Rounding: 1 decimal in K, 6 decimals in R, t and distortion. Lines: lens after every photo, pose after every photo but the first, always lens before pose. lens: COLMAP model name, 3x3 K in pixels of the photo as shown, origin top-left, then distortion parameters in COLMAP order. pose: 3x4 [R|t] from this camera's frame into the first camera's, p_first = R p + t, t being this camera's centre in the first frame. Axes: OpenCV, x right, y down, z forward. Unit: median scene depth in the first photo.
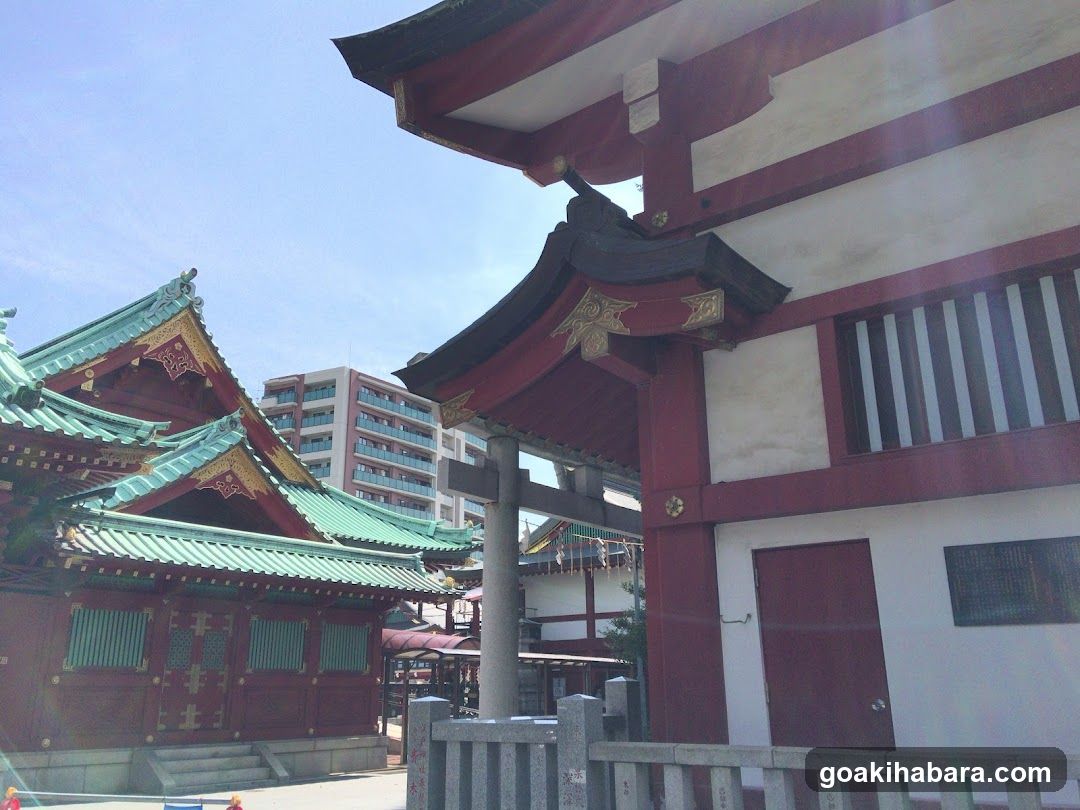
lens RADIAL K [[906.7, 0, 540.0], [0, 906.7, 405.0], [0, 0, 1]] dist [0.222681, -0.320287]
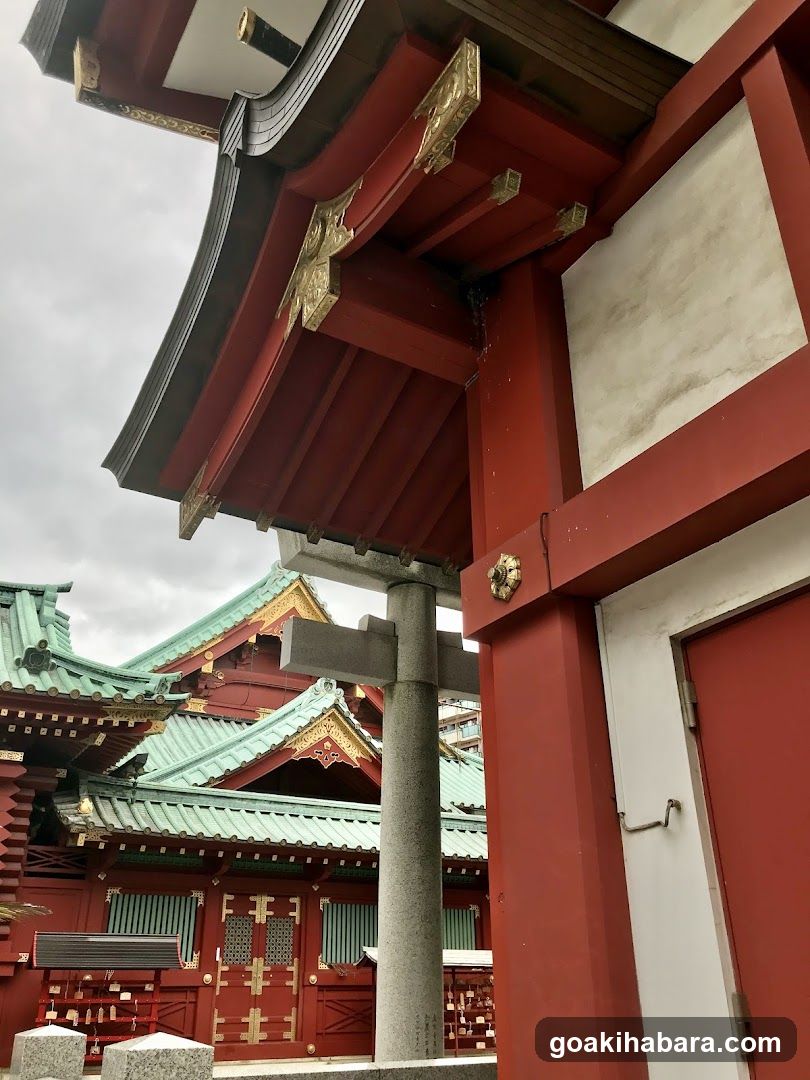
lens RADIAL K [[908.7, 0, 405.0], [0, 908.7, 540.0], [0, 0, 1]] dist [0.004892, 0.021000]
pose [[0.925080, -0.175213, -0.336939, 0.103945], [0.120504, 0.976788, -0.177096, 0.067827], [0.360148, 0.123226, 0.924721, 0.233822]]
